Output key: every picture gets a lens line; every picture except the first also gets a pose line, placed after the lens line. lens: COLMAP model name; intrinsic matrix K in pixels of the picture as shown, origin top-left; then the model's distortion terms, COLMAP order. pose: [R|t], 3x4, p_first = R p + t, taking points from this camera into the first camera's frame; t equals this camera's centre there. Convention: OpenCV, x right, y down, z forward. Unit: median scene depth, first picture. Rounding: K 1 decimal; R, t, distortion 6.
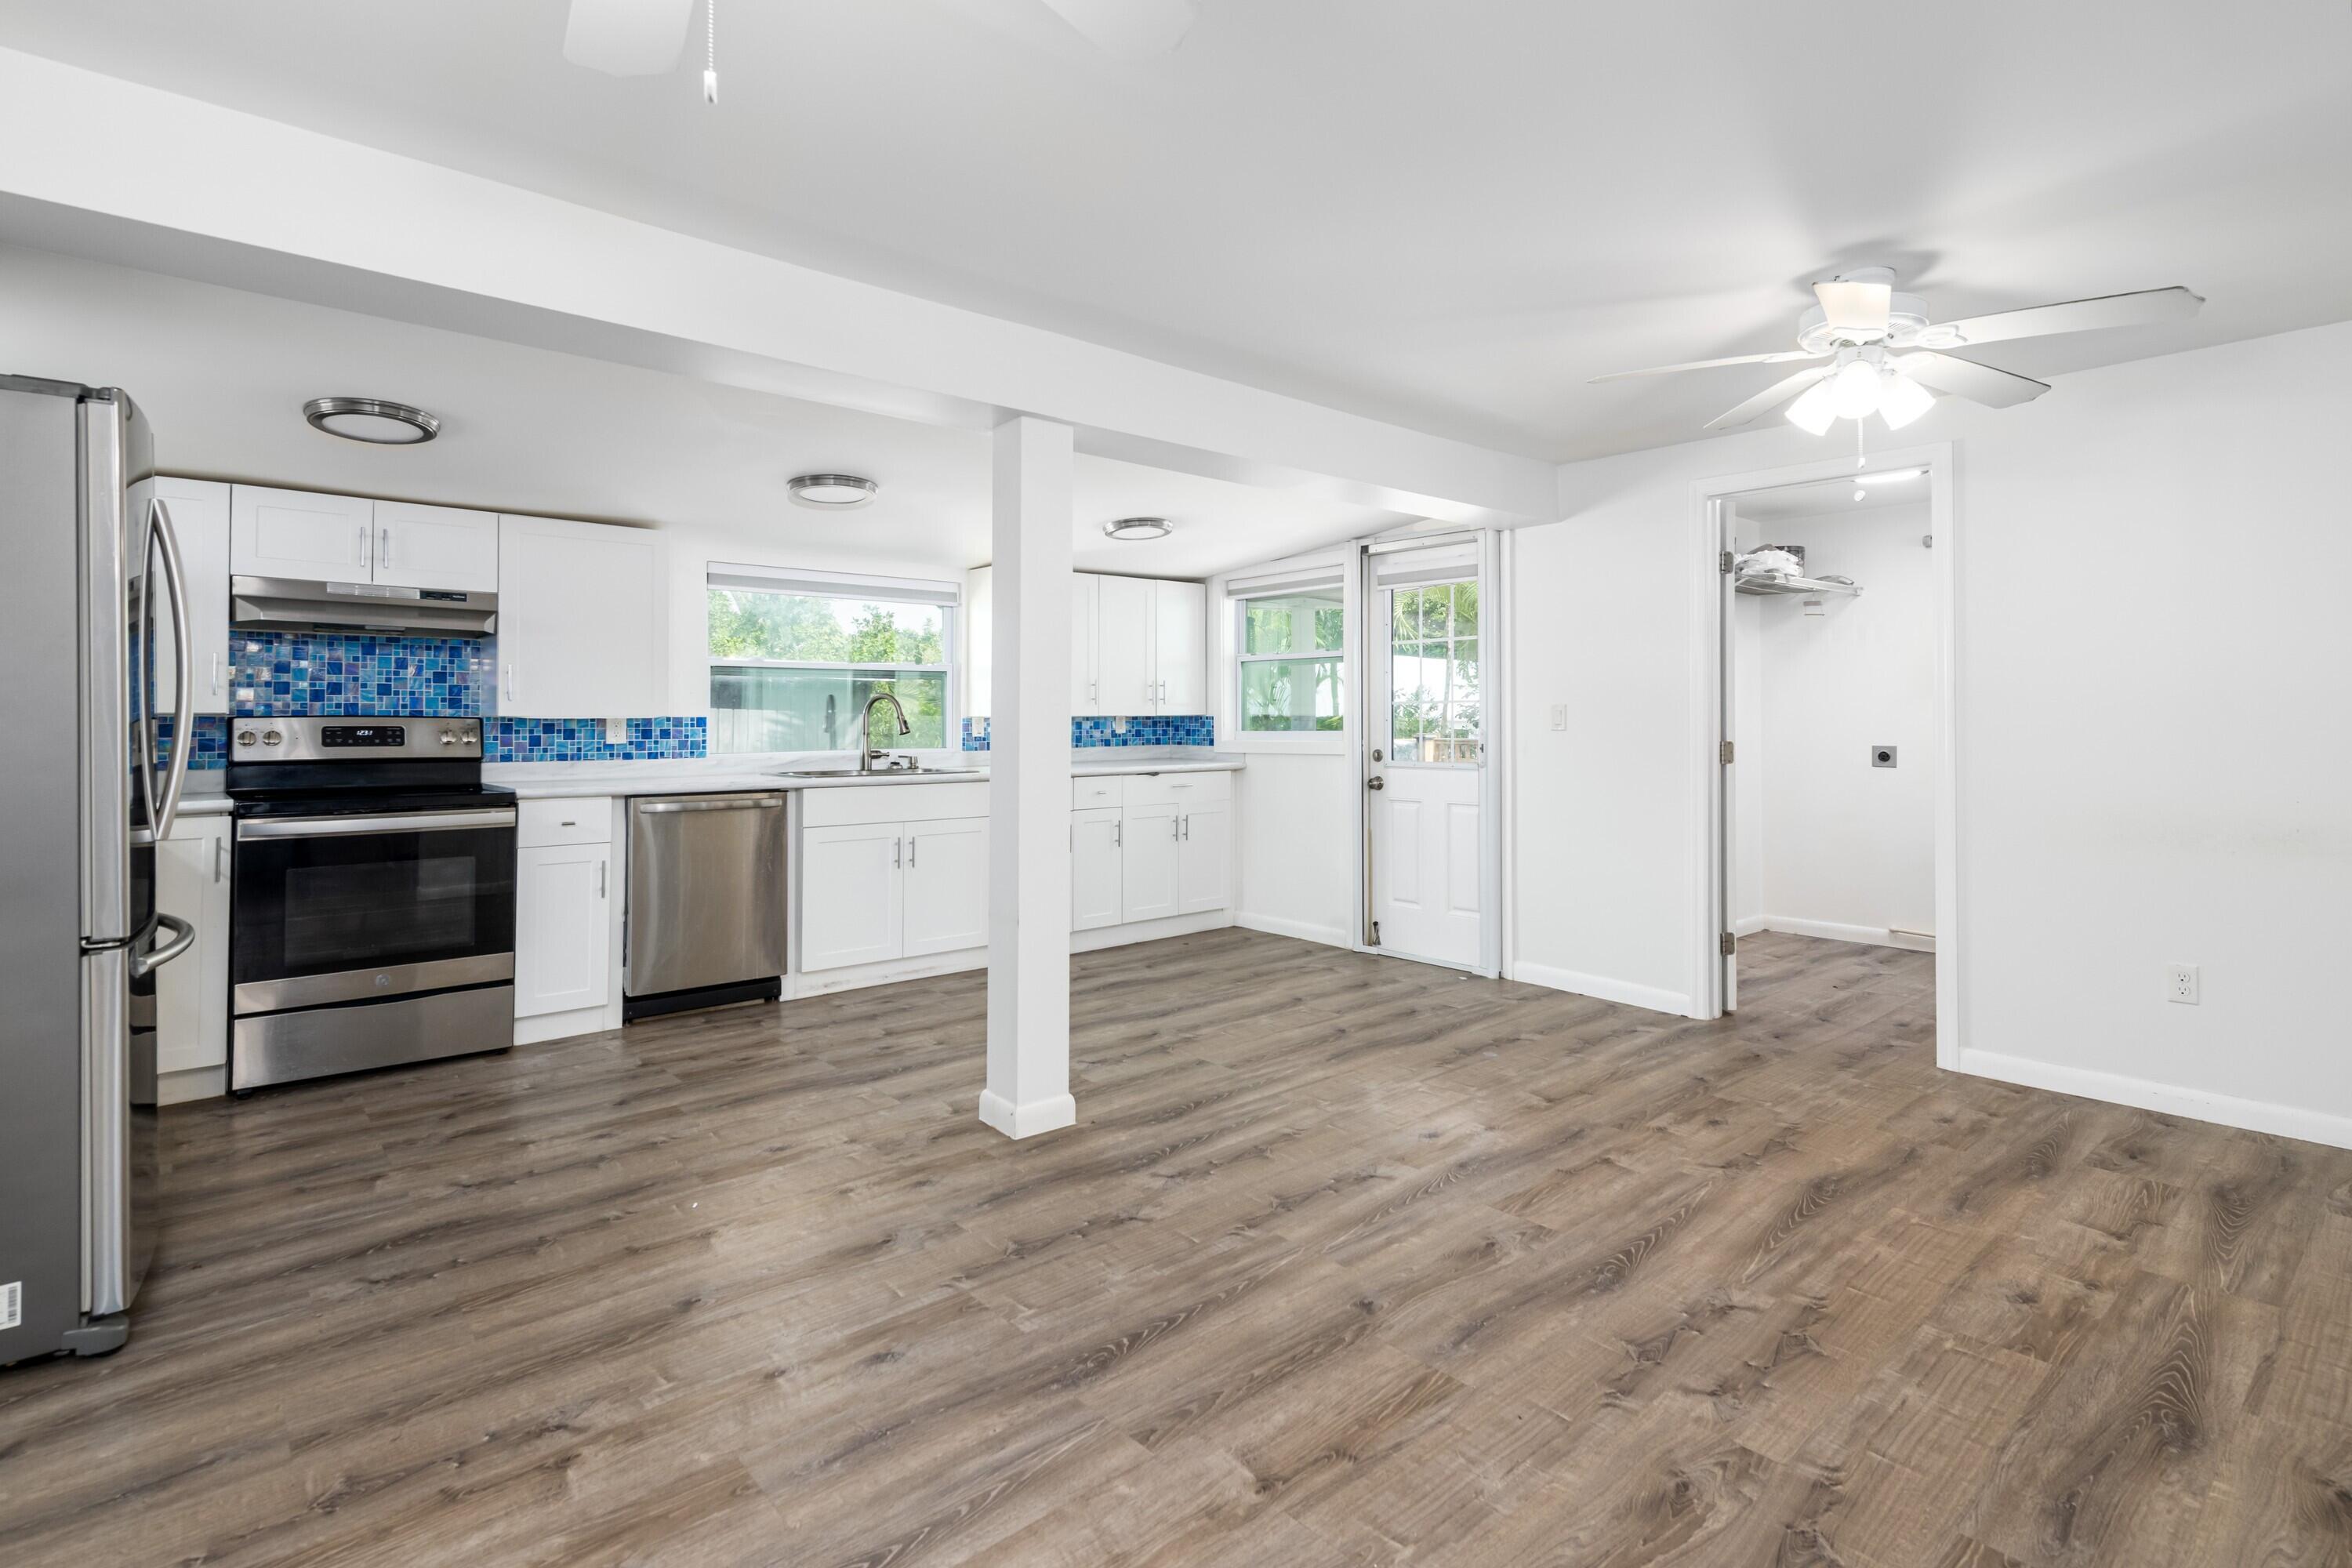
lens RADIAL K [[1193.7, 0, 1136.1], [0, 1193.7, 695.4], [0, 0, 1]] dist [0.015639, -0.001809]
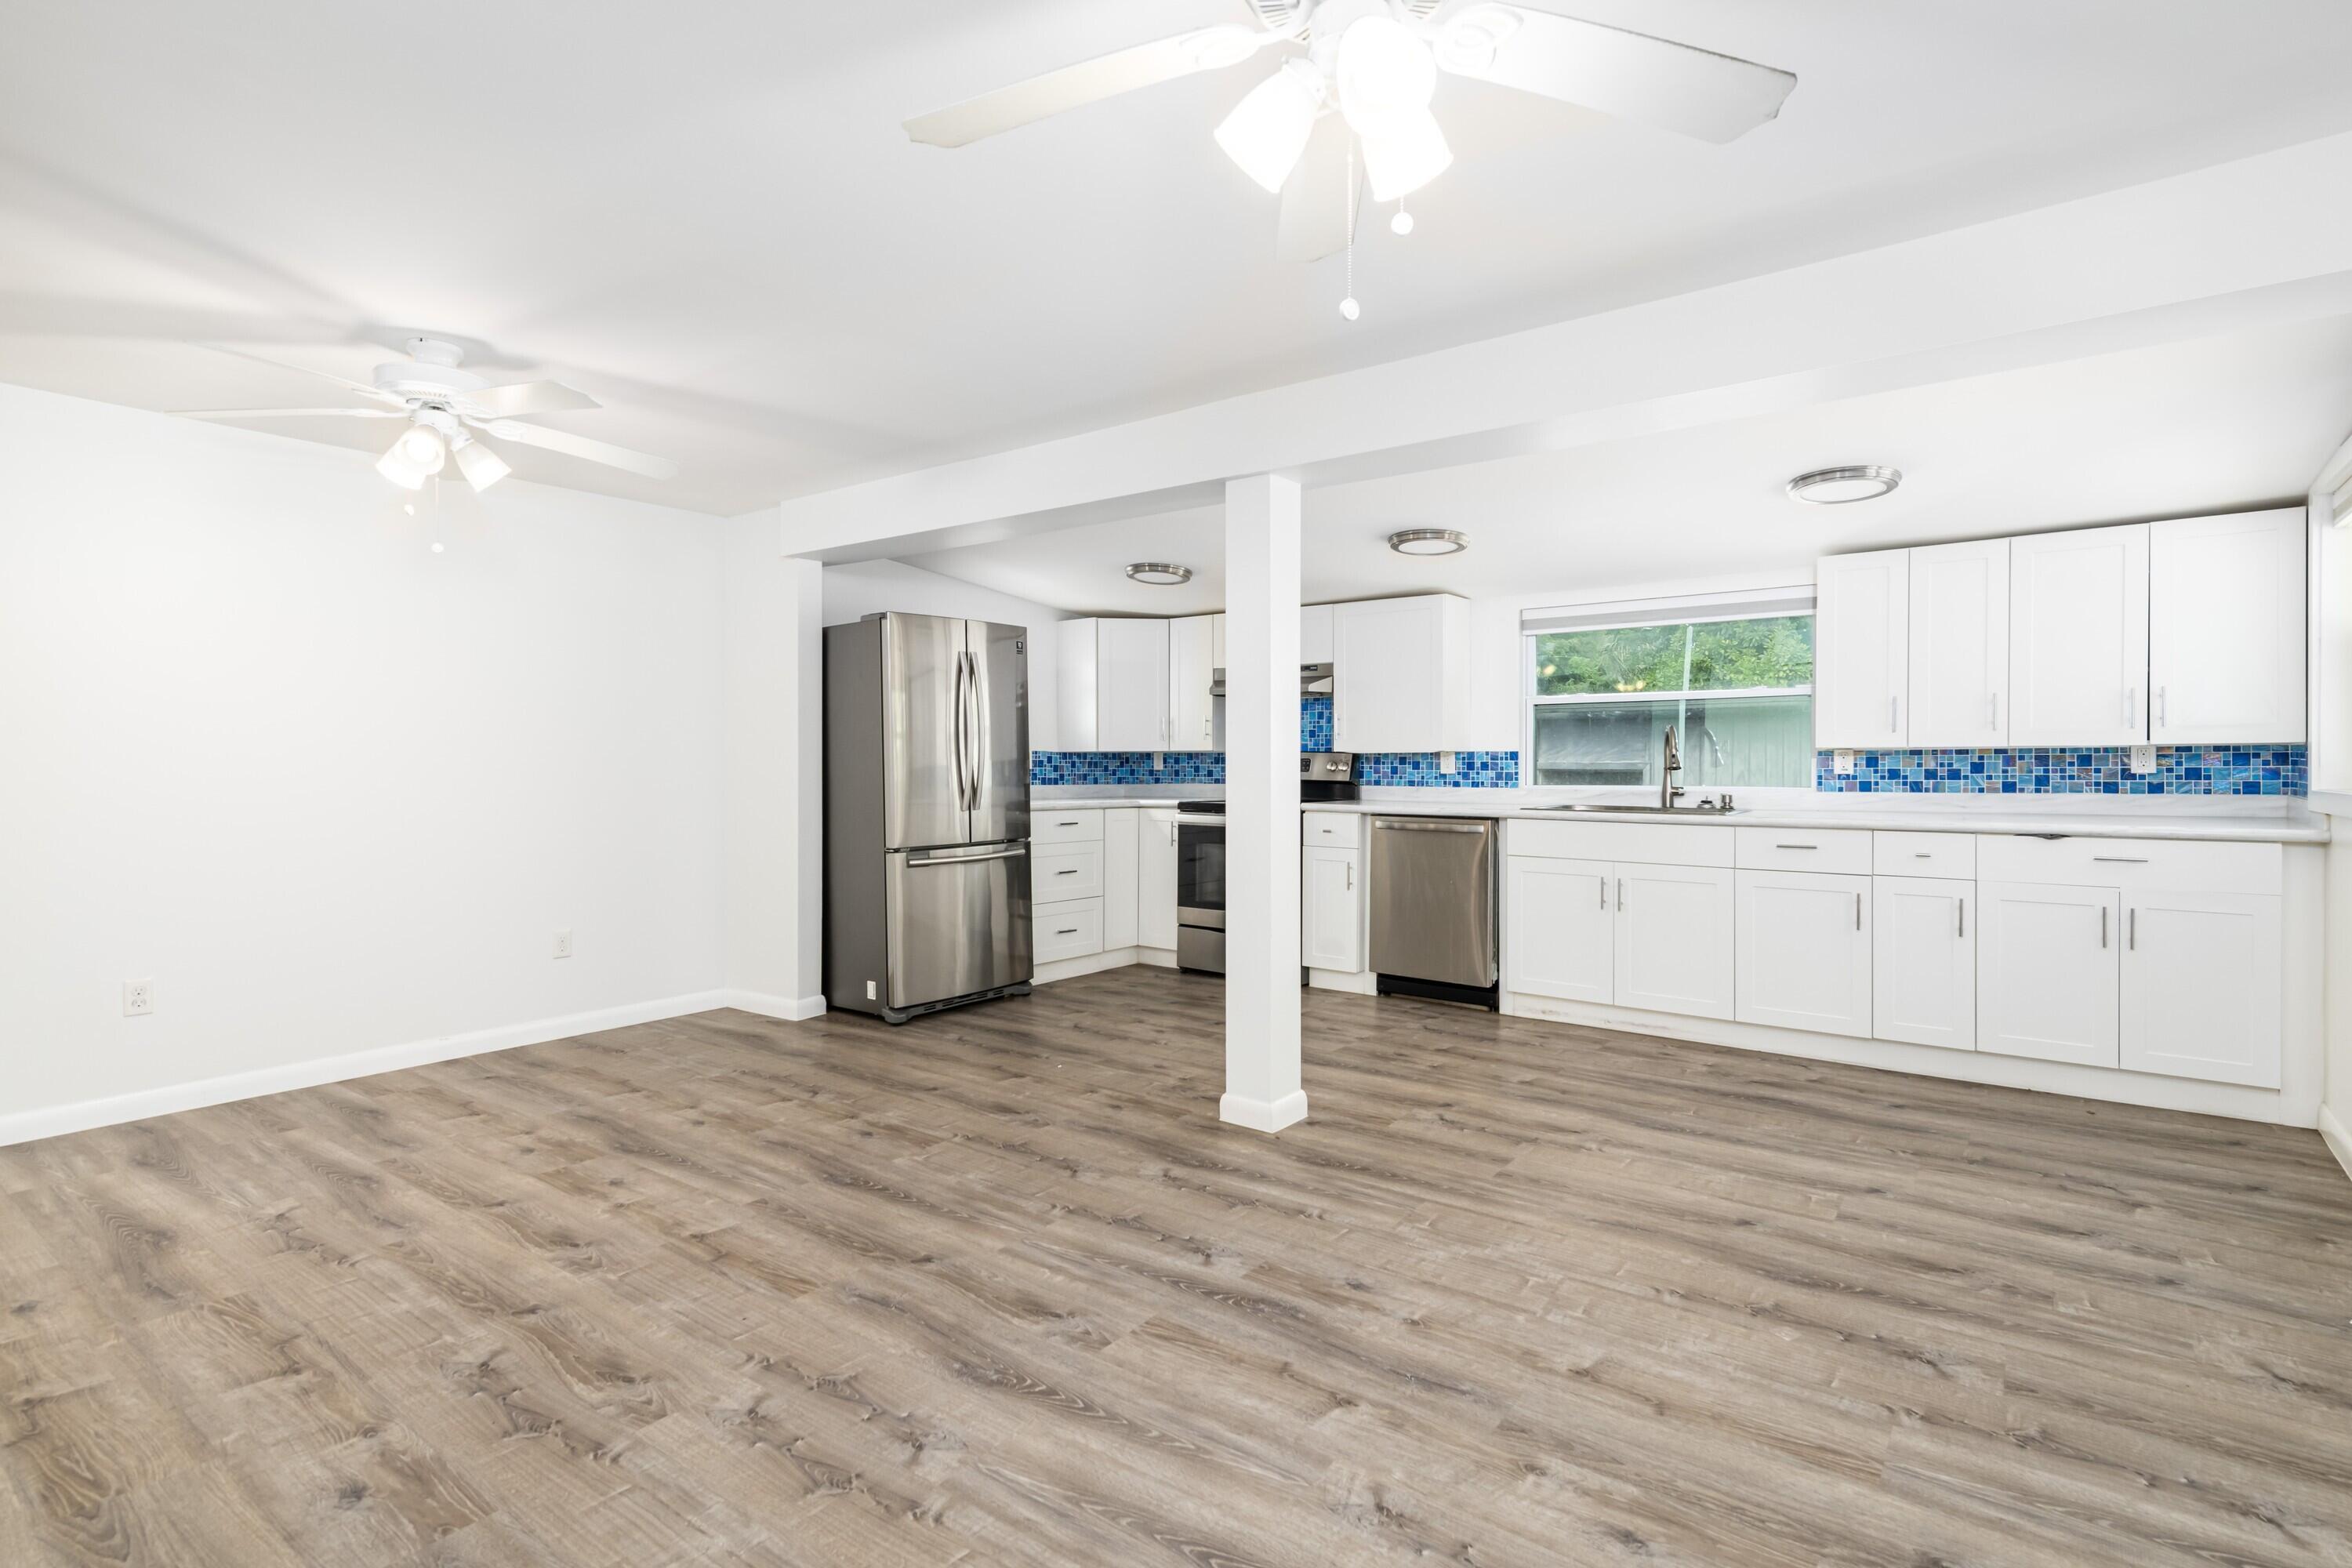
lens RADIAL K [[1130.1, 0, 1164.0], [0, 1130.1, 771.3], [0, 0, 1]] dist [0.019071, -0.003255]
pose [[0.195230, 0.014512, -0.980650, 1.036300], [0.022351, 0.999565, 0.019242, 0.015847], [0.980503, -0.025675, 0.194821, 0.811142]]
